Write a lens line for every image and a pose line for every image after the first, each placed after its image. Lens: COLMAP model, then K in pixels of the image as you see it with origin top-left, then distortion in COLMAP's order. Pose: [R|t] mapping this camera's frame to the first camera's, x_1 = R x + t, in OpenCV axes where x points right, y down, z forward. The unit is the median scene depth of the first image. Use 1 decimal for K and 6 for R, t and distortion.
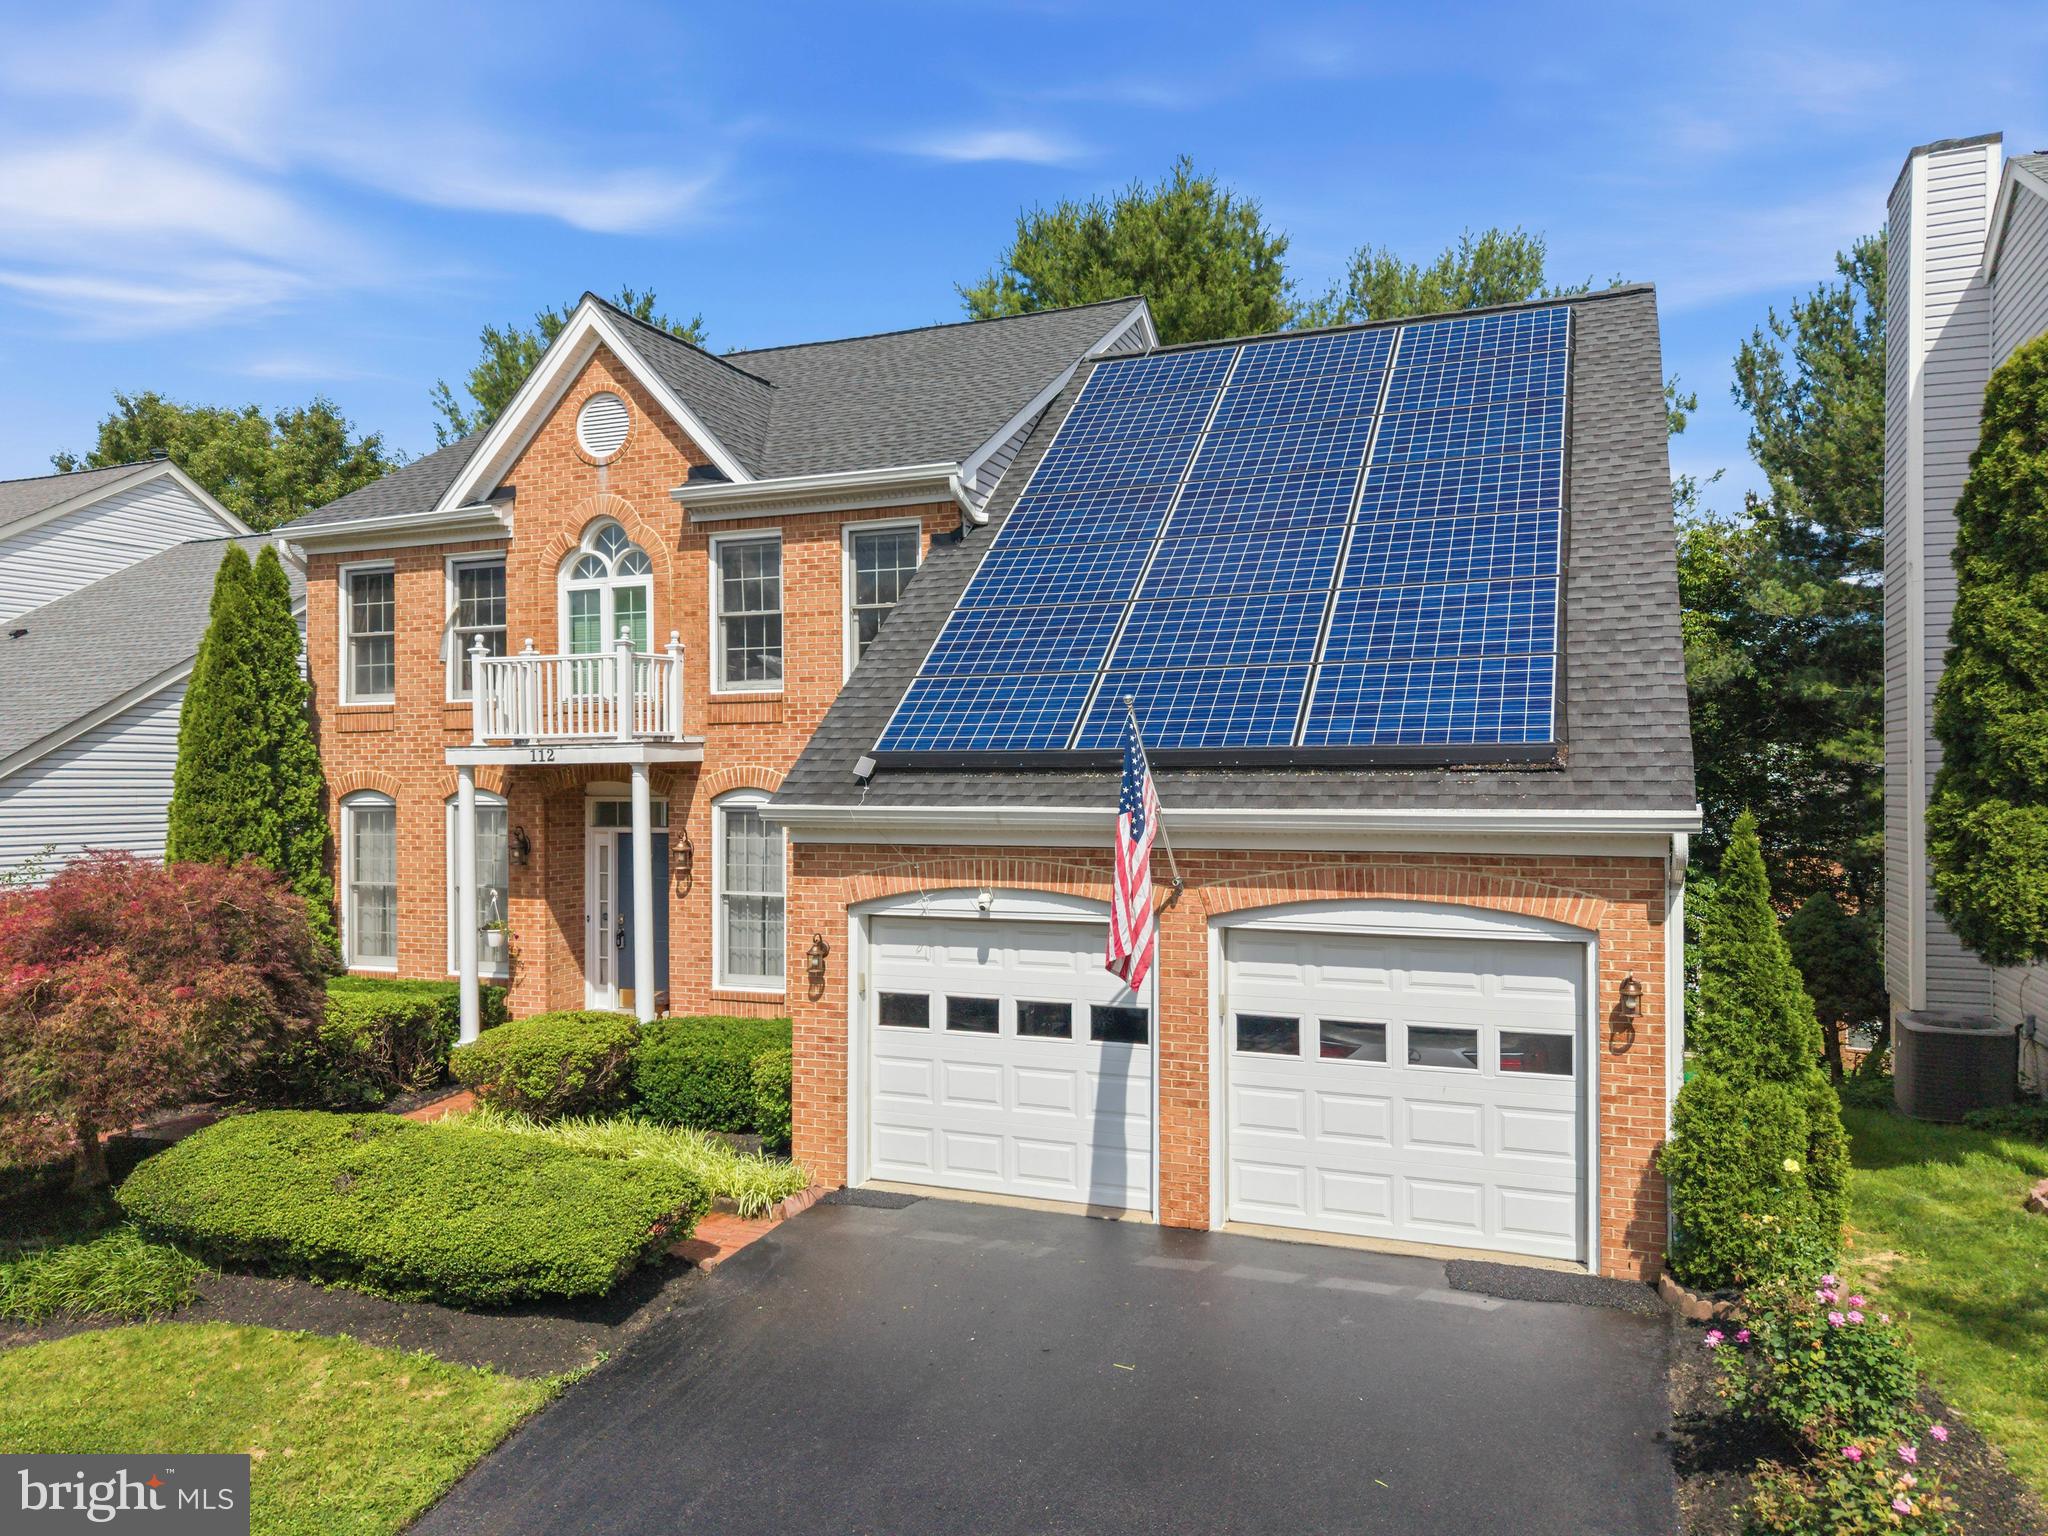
lens RADIAL K [[1441.9, 0, 1024.0], [0, 1441.9, 768.0], [0, 0, 1]] dist [0.002600, -0.002057]
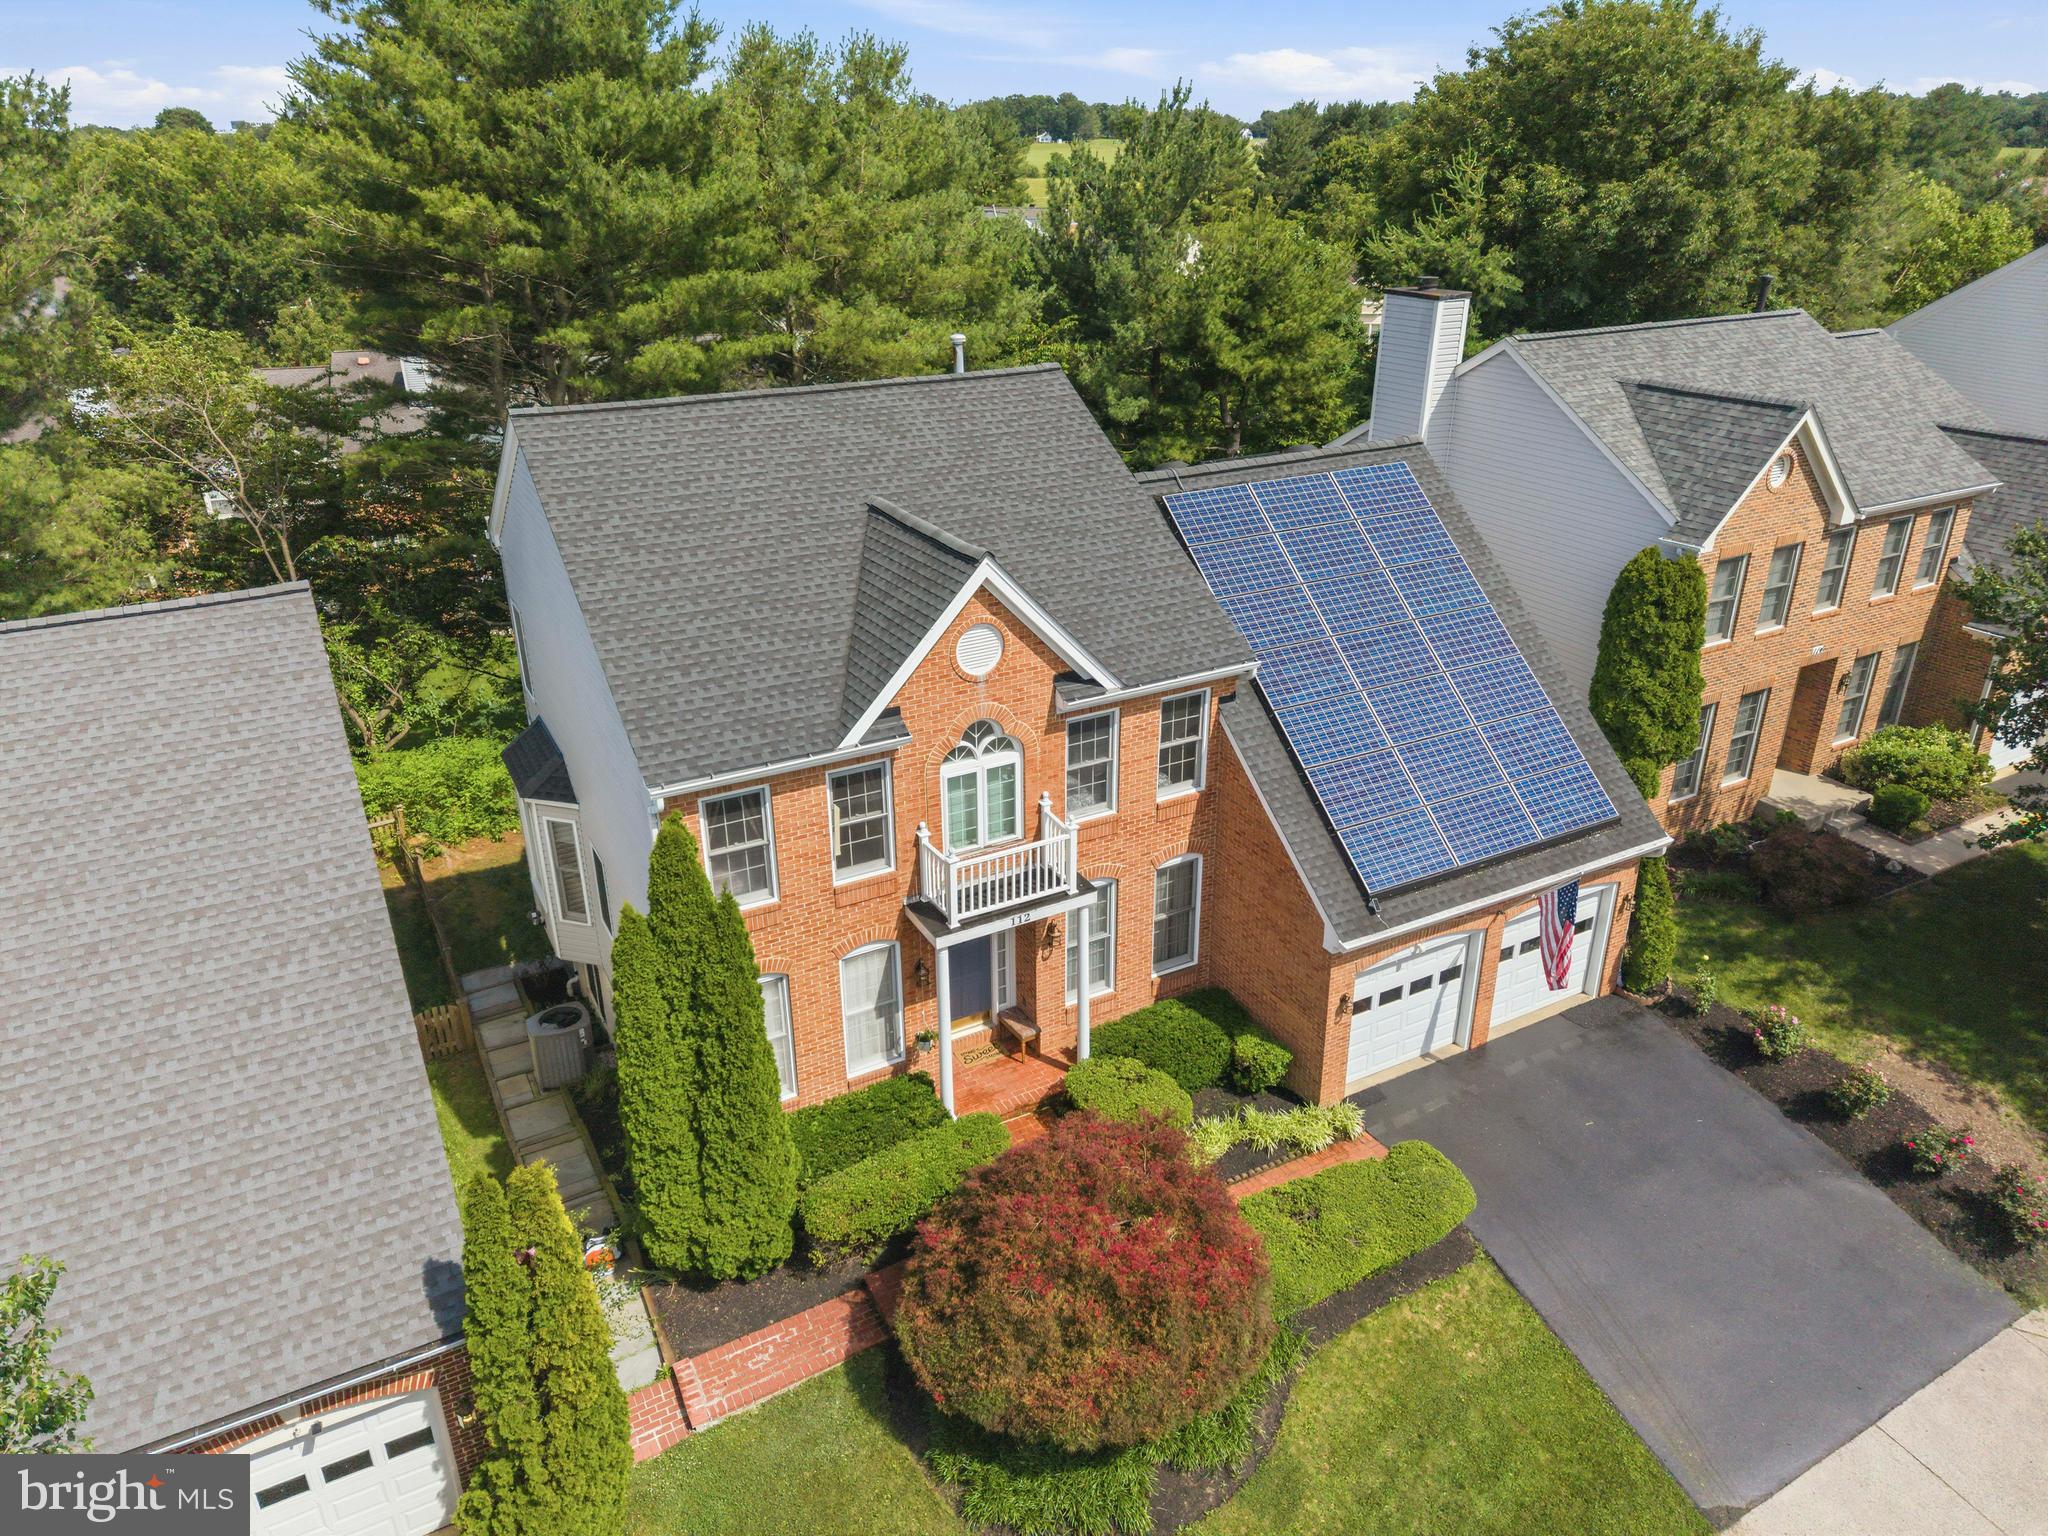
lens RADIAL K [[1388.5, 0, 1024.0], [0, 1388.5, 768.0], [0, 0, 1]] dist [0.014515, -0.000772]
pose [[0.630226, -0.320985, 0.706954, -1.158009], [-0.003482, 0.909363, 0.415990, -0.651000], [-0.776404, -0.264629, 0.571986, 0.290835]]
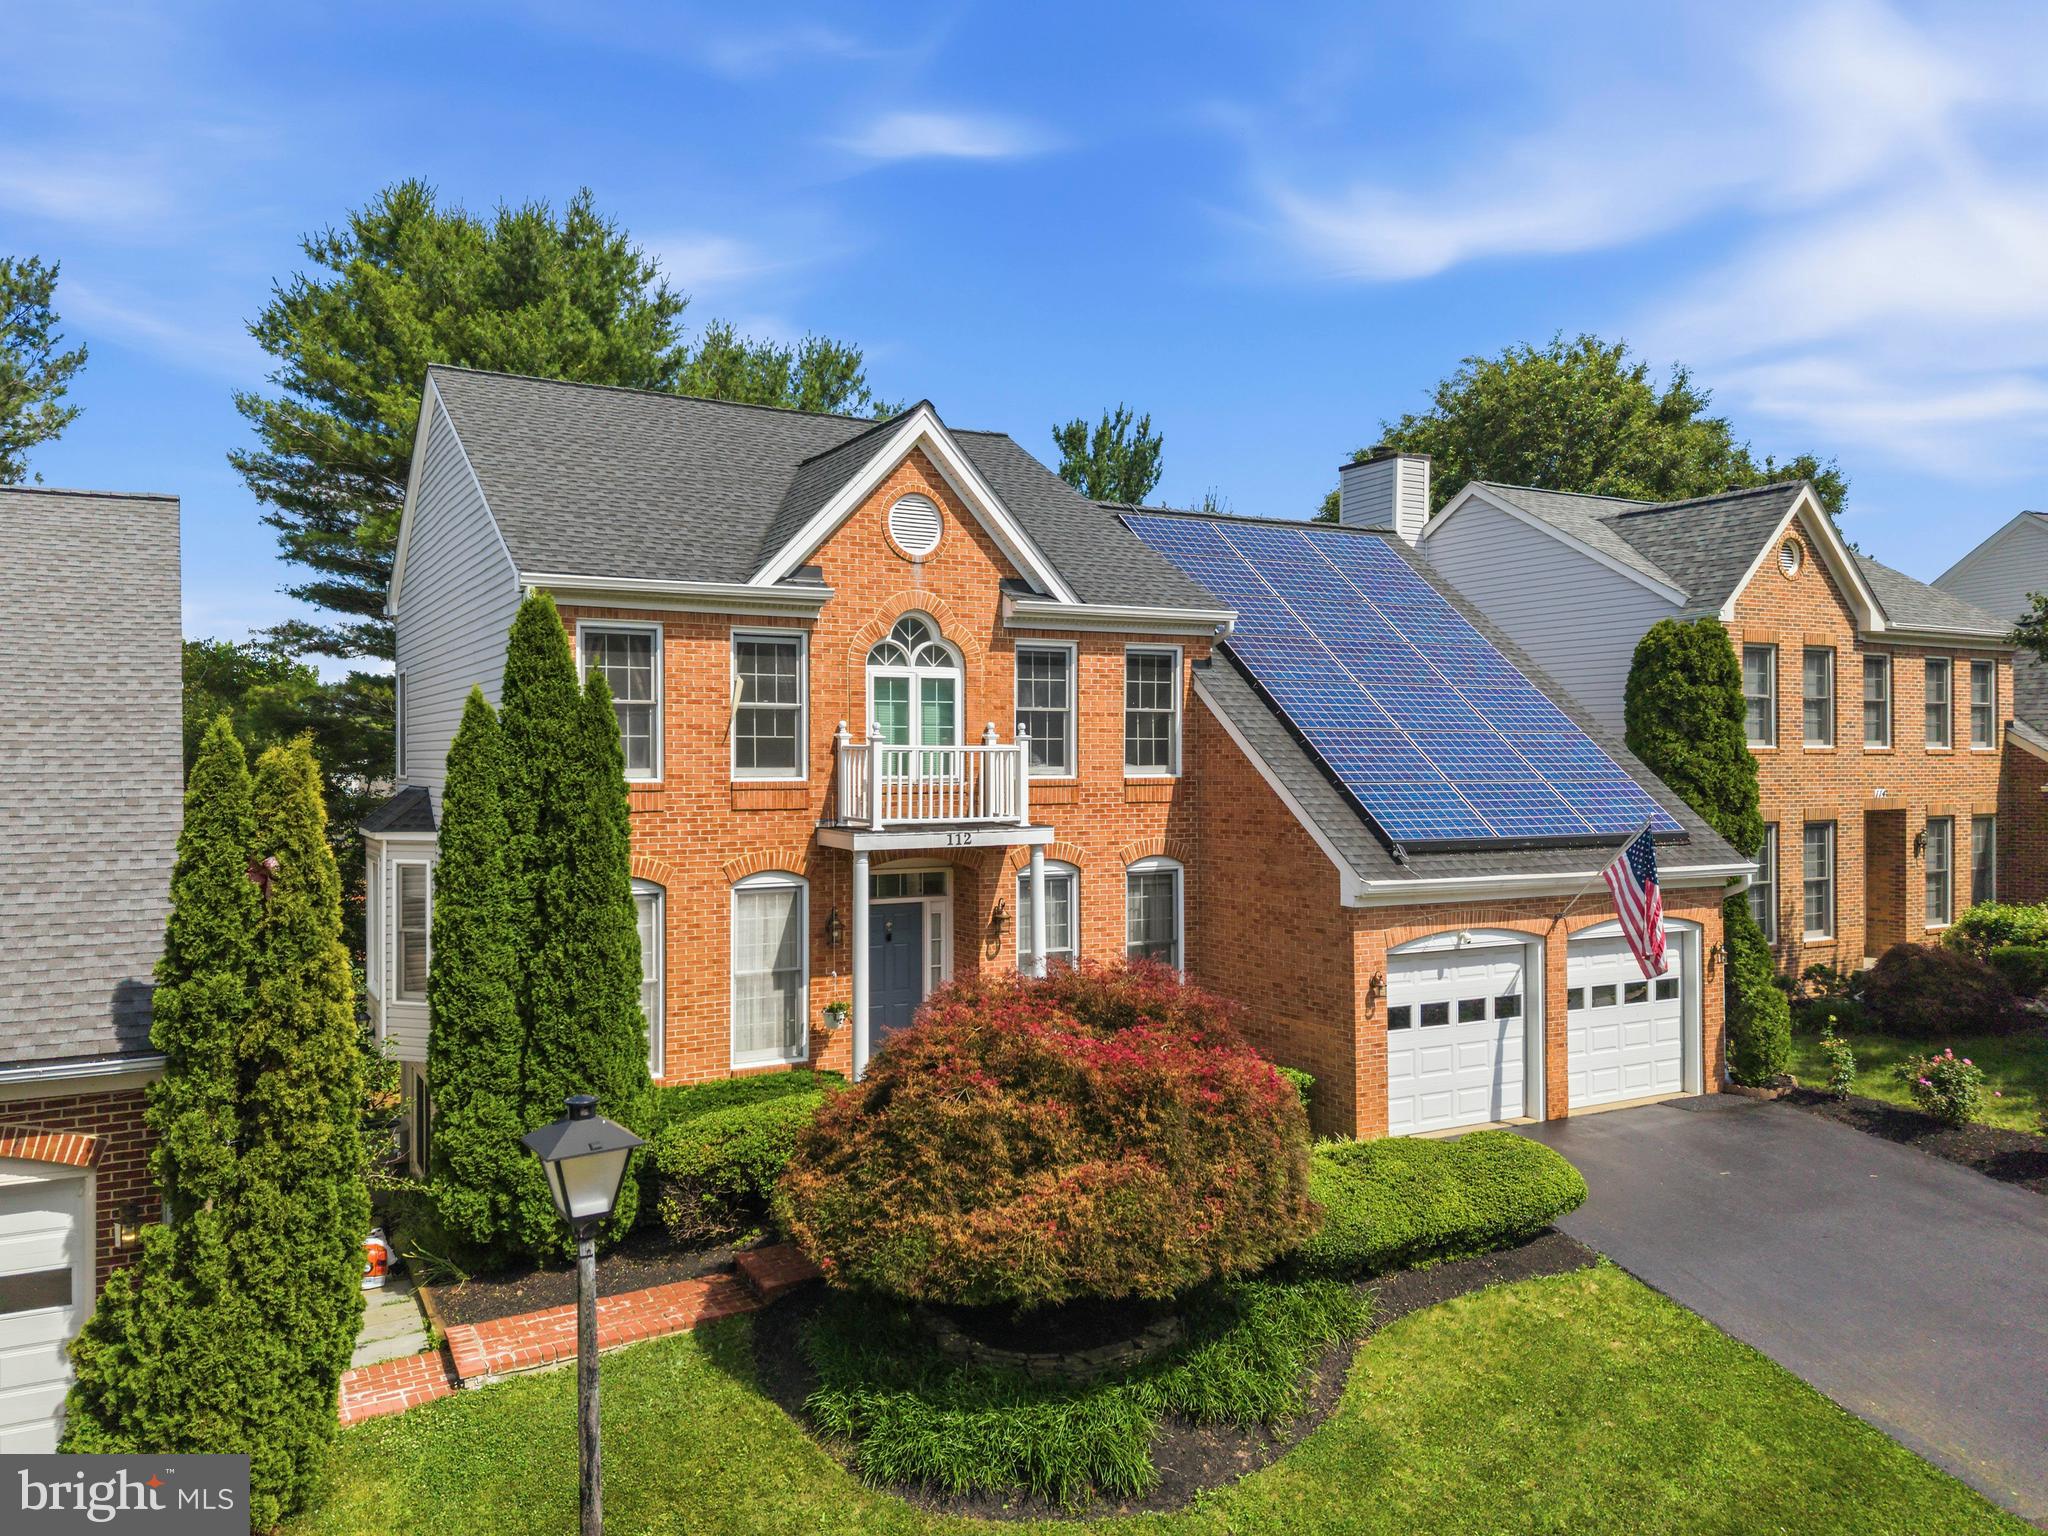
lens RADIAL K [[1486.7, 0, 948.1], [0, 1486.7, 763.1], [0, 0, 1]] dist [0.012653, -0.003680]
pose [[0.644682, 0.003033, 0.764445, -1.149103], [-0.008596, 0.999958, 0.003282, -0.067801], [-0.764403, -0.008687, 0.644680, 0.284521]]
